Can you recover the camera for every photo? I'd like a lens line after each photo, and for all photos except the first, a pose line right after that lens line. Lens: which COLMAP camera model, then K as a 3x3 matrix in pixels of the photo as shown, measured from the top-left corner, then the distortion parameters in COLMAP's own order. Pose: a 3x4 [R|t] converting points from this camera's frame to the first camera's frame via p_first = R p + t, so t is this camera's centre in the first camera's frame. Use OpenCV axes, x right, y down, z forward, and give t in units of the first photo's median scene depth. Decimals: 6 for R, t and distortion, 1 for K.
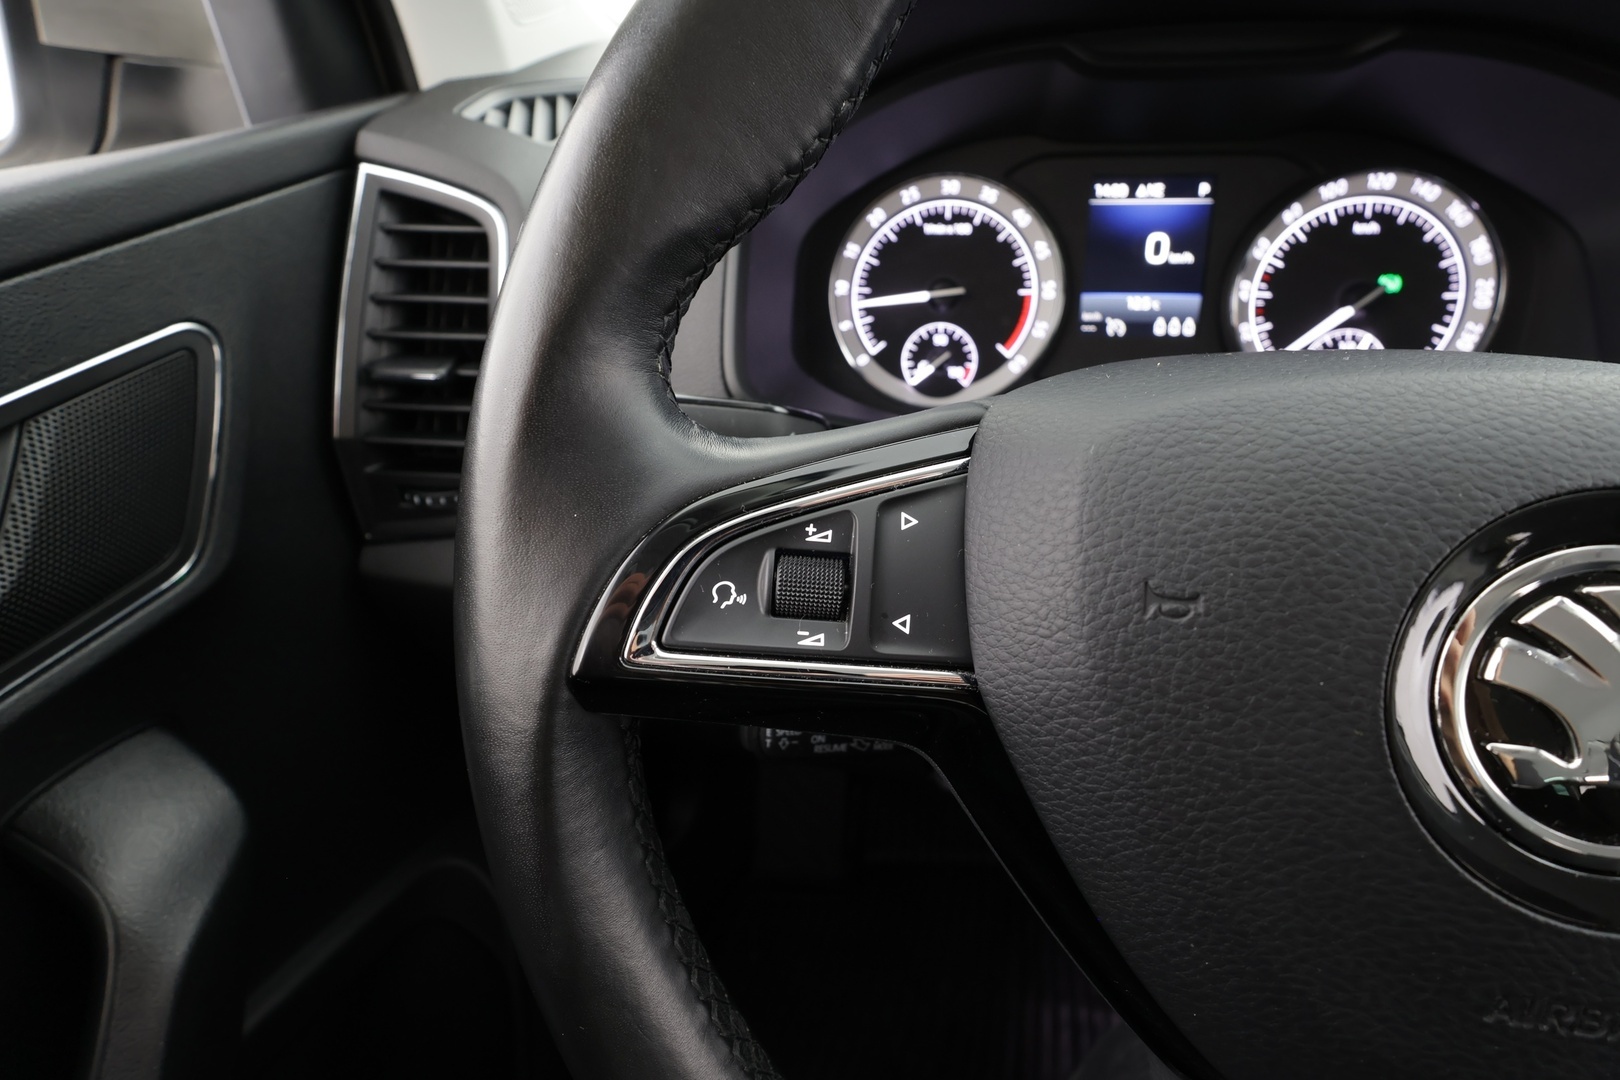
lens RADIAL K [[750.9, 0, 802.9], [0, 750.9, 557.7], [0, 0, 1]] dist [-0.010528, -0.000470]
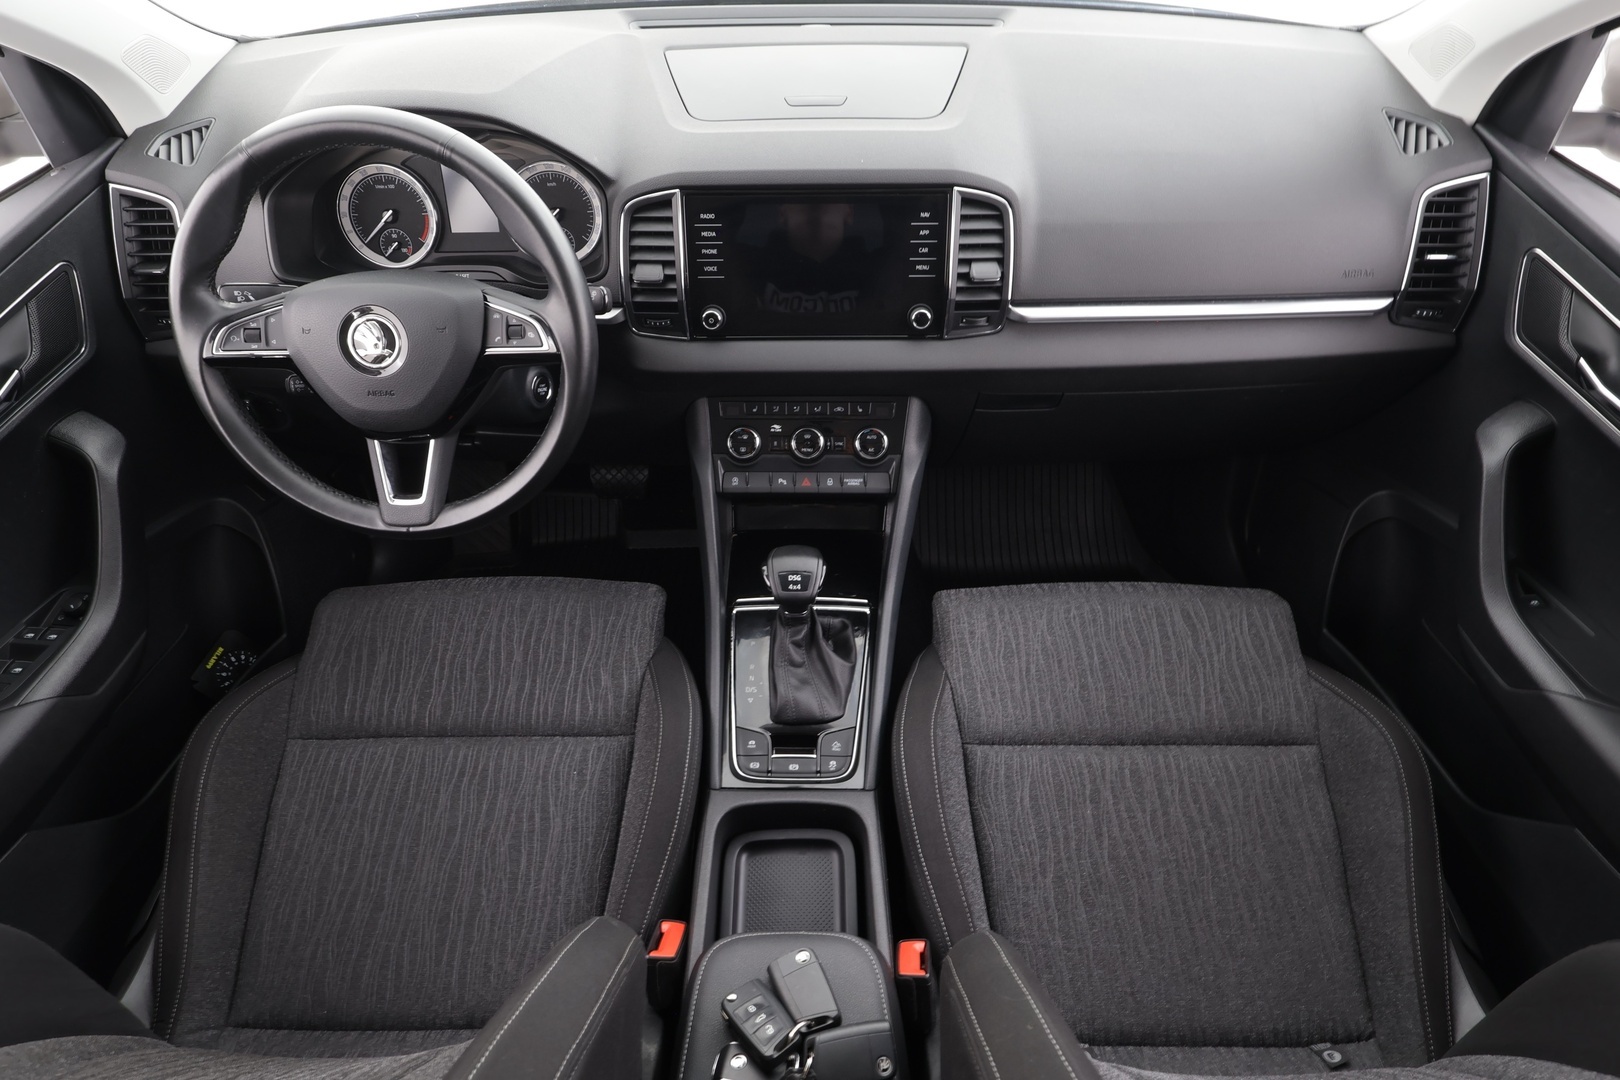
lens RADIAL K [[874.2, 0, 810.4], [0, 874.2, 553.4], [0, 0, 1]] dist [-0.003953, -0.000591]
pose [[0.989334, -0.091421, 0.113400, 1.207585], [0.064659, 0.973240, 0.220508, 0.171702], [-0.130525, -0.210824, 0.968771, -2.246560]]
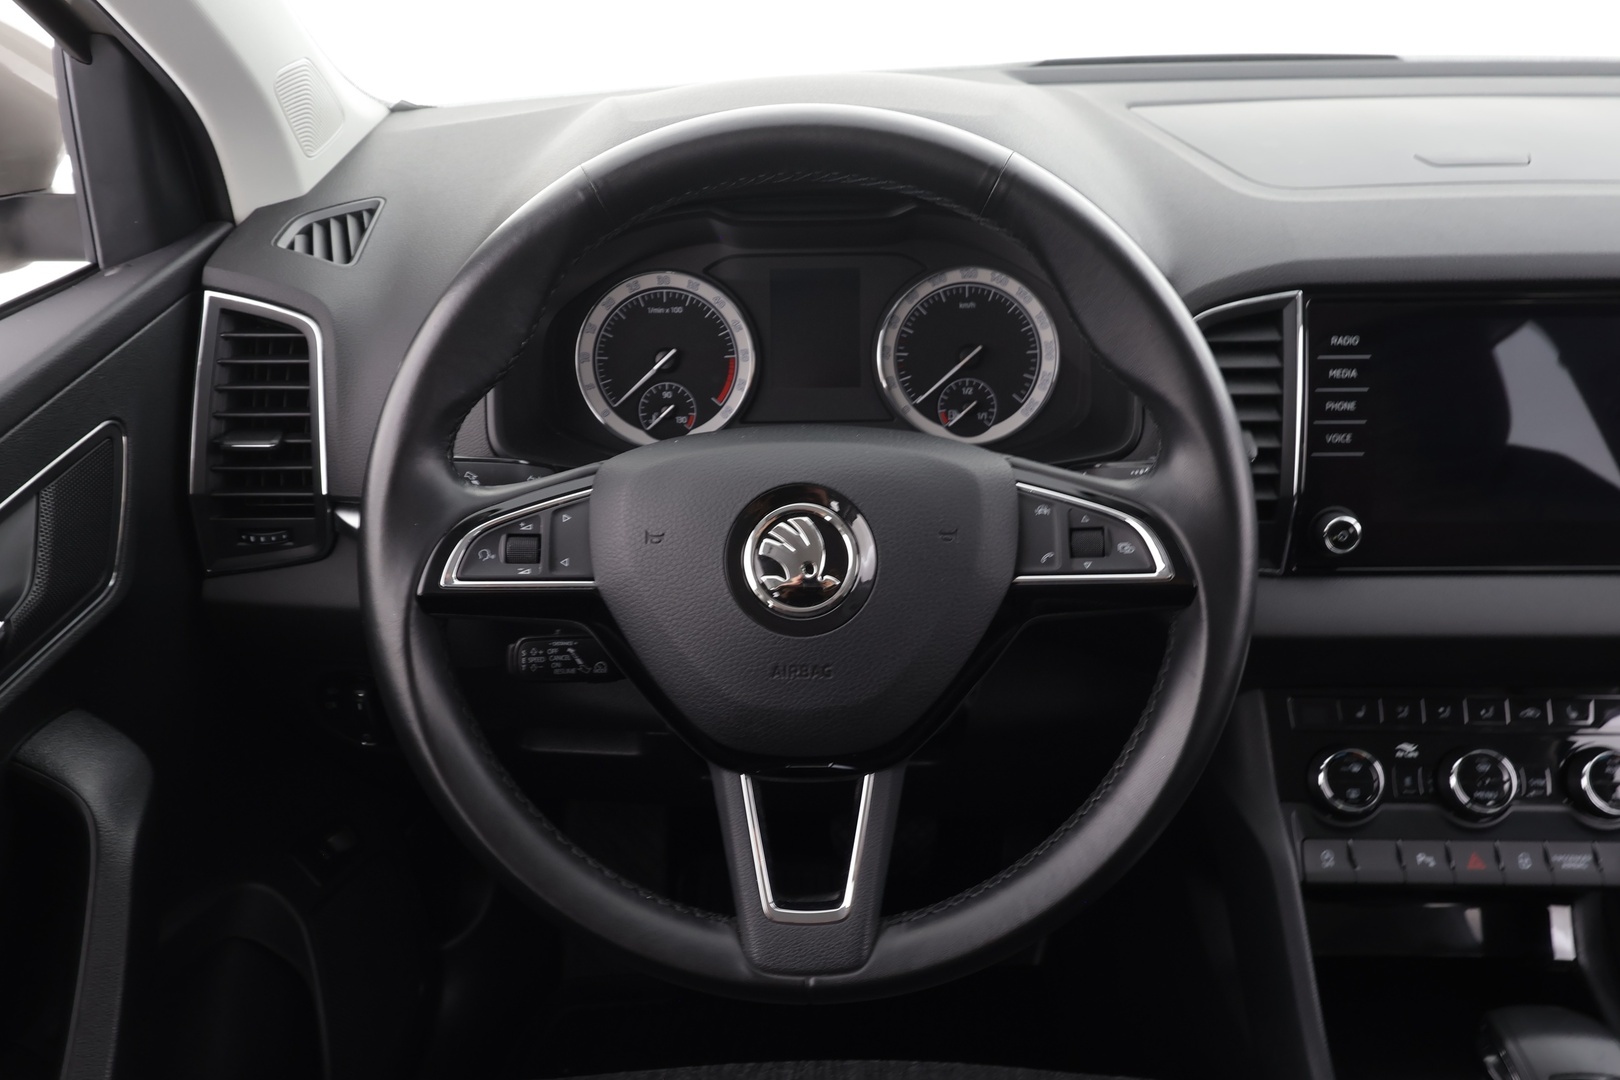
lens RADIAL K [[1235.1, 0, 804.3], [0, 1235.1, 544.4], [0, 0, 1]] dist [-0.003287, 0.006484]
pose [[0.991911, -0.052910, 0.115385, 0.183307], [0.062755, 0.994535, -0.083433, 0.168537], [-0.110340, 0.089999, 0.989811, -1.206473]]
